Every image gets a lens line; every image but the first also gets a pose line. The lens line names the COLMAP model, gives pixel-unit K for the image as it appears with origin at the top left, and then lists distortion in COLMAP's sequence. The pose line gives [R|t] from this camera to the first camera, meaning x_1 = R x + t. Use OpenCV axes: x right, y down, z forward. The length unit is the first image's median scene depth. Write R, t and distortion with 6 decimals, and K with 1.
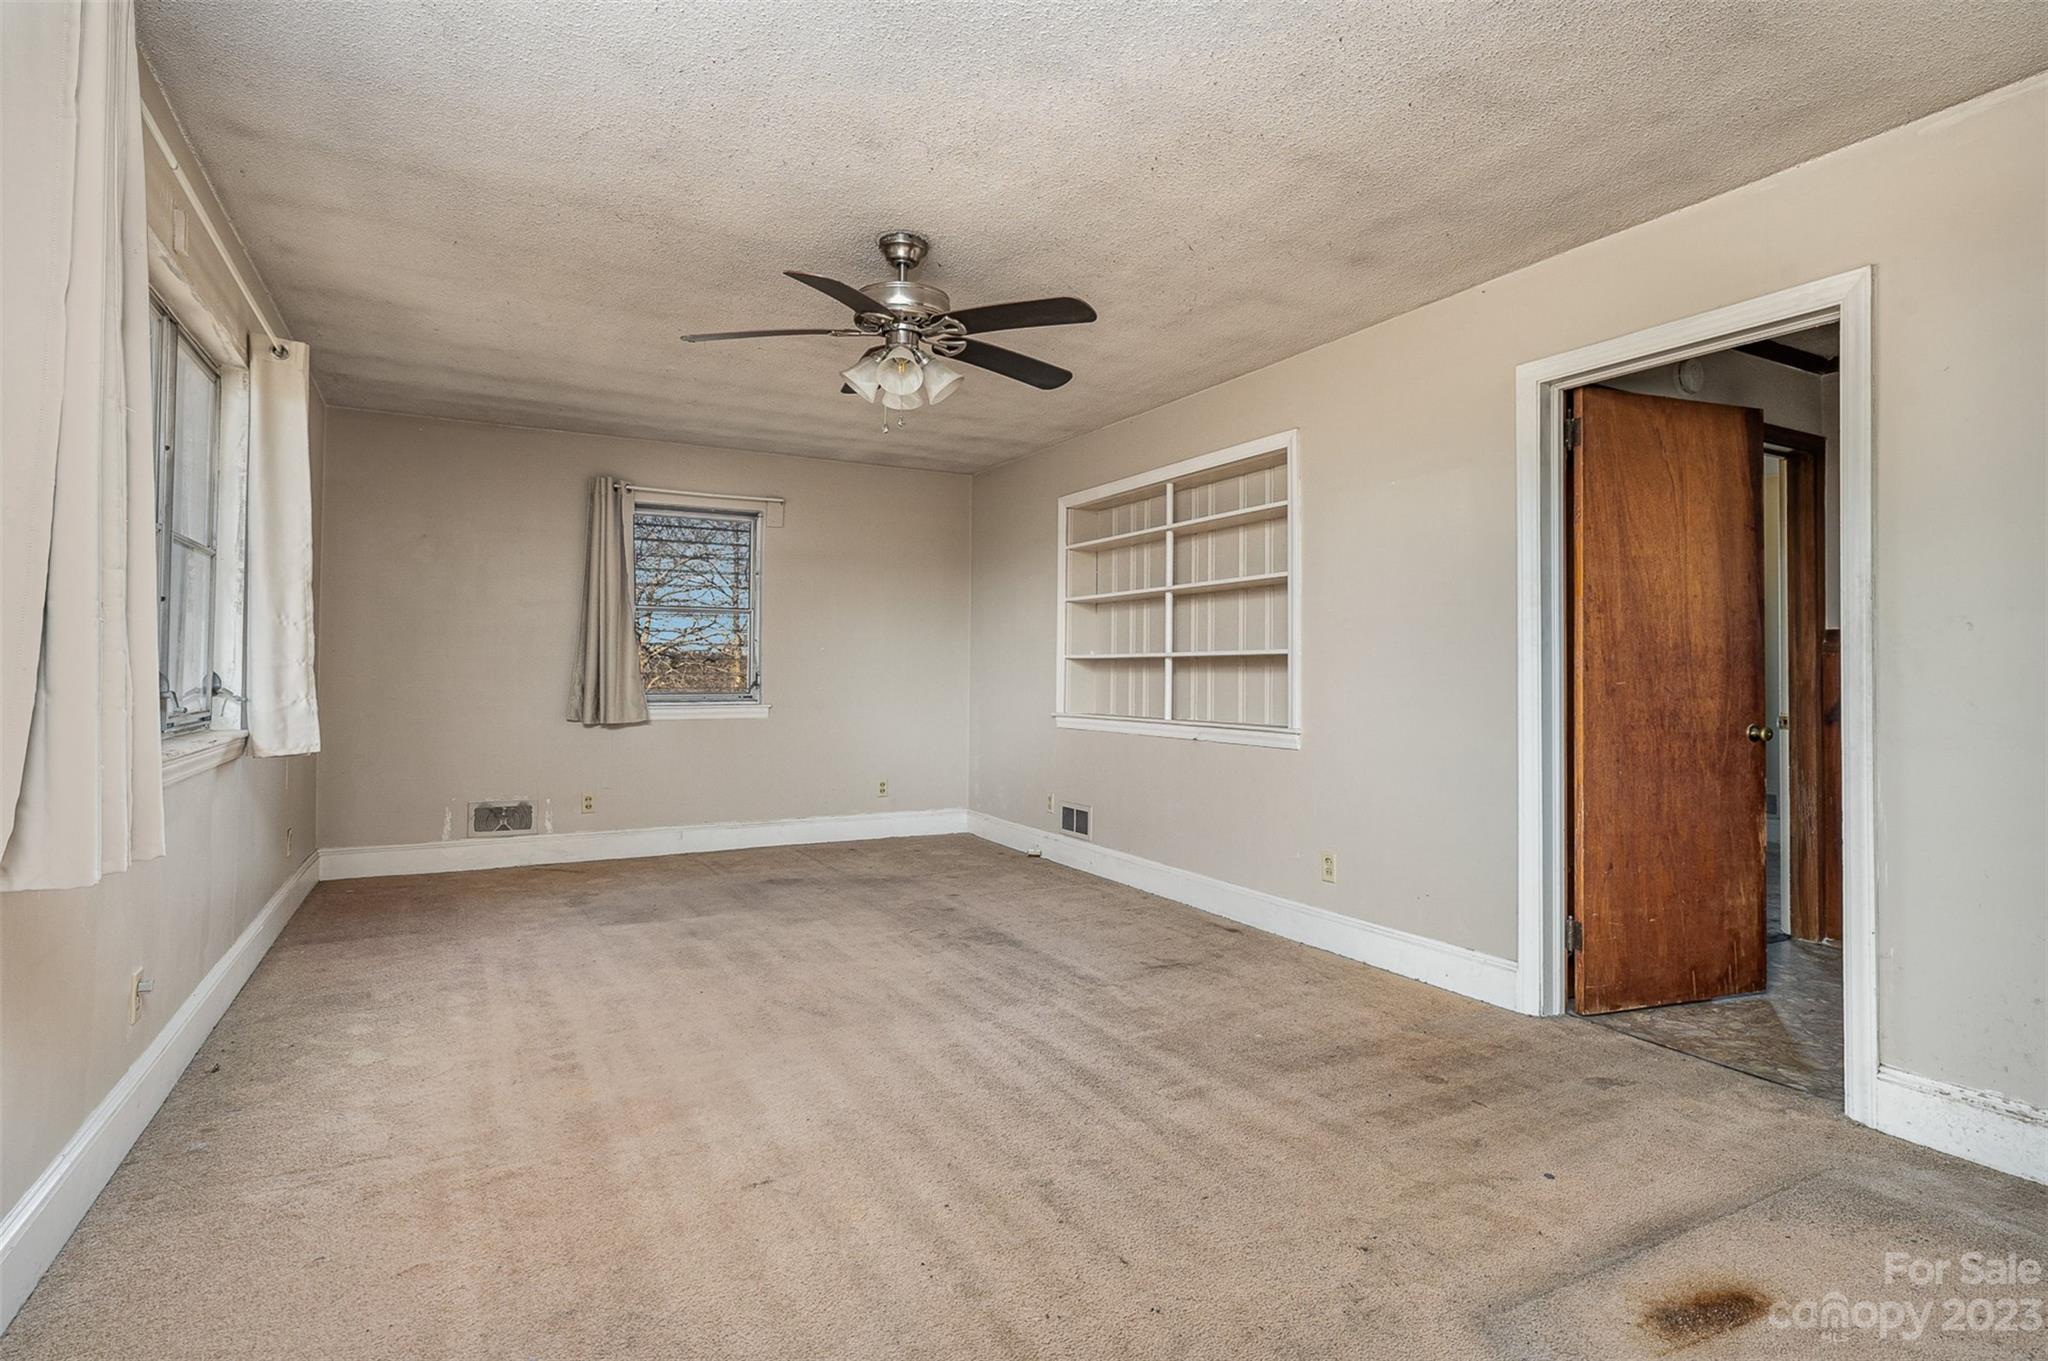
lens RADIAL K [[977.8, 0, 1020.0], [0, 977.8, 667.0], [0, 0, 1]] dist [0.002369, 0.000120]
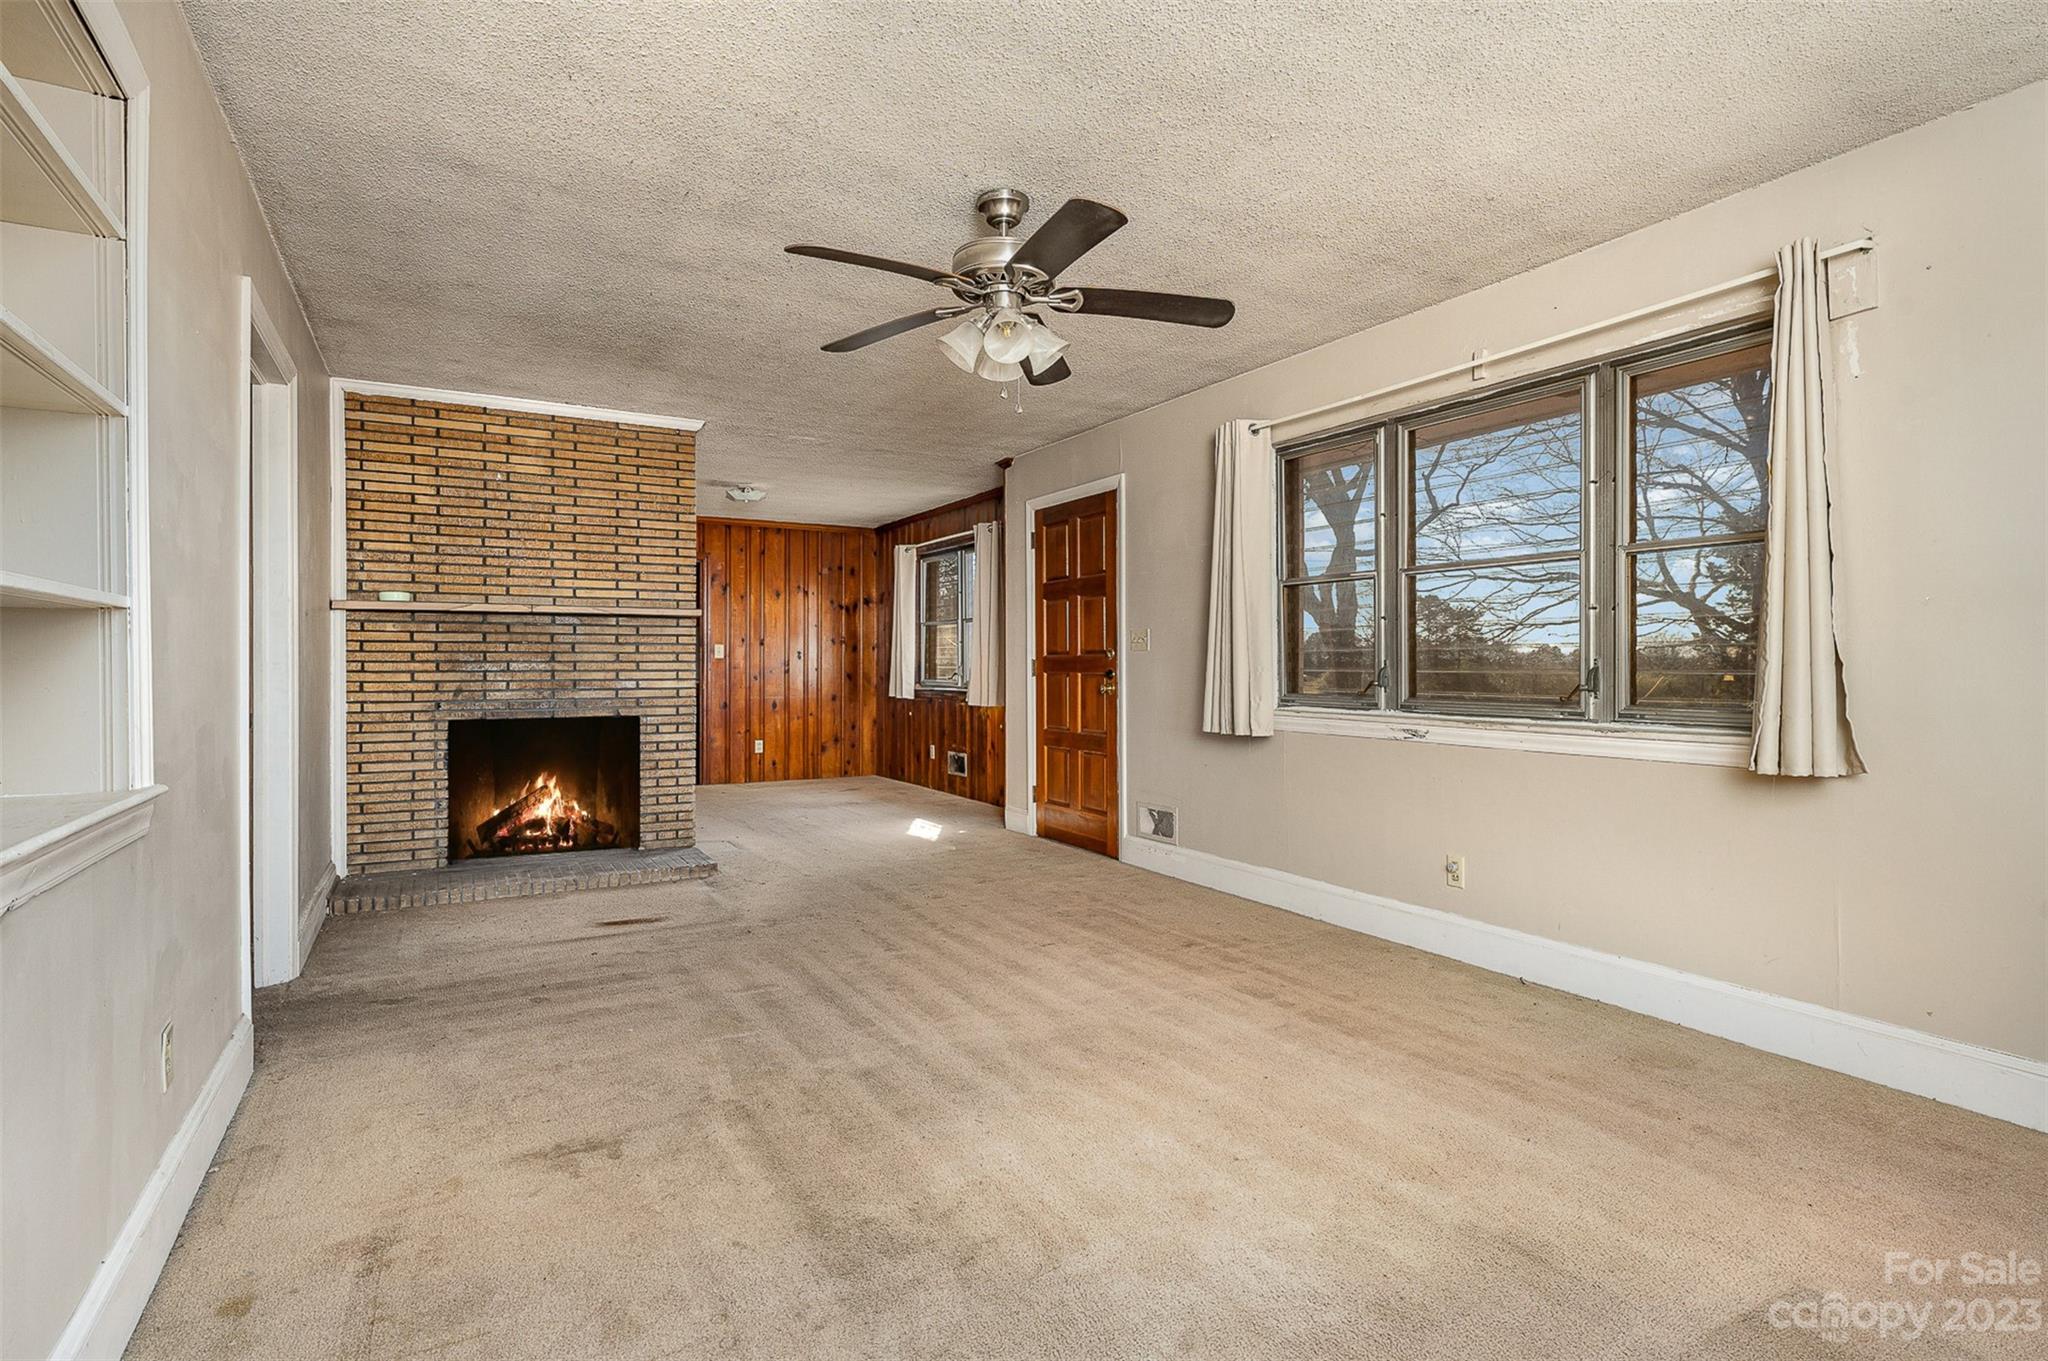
lens RADIAL K [[977.8, 0, 1020.0], [0, 977.8, 667.0], [0, 0, 1]] dist [0.002369, 0.000120]
pose [[-0.999904, -0.009551, -0.010045, -0.138117], [-0.009519, 0.999949, -0.003290, 0.010941], [0.010076, -0.003194, -0.999944, 2.038282]]
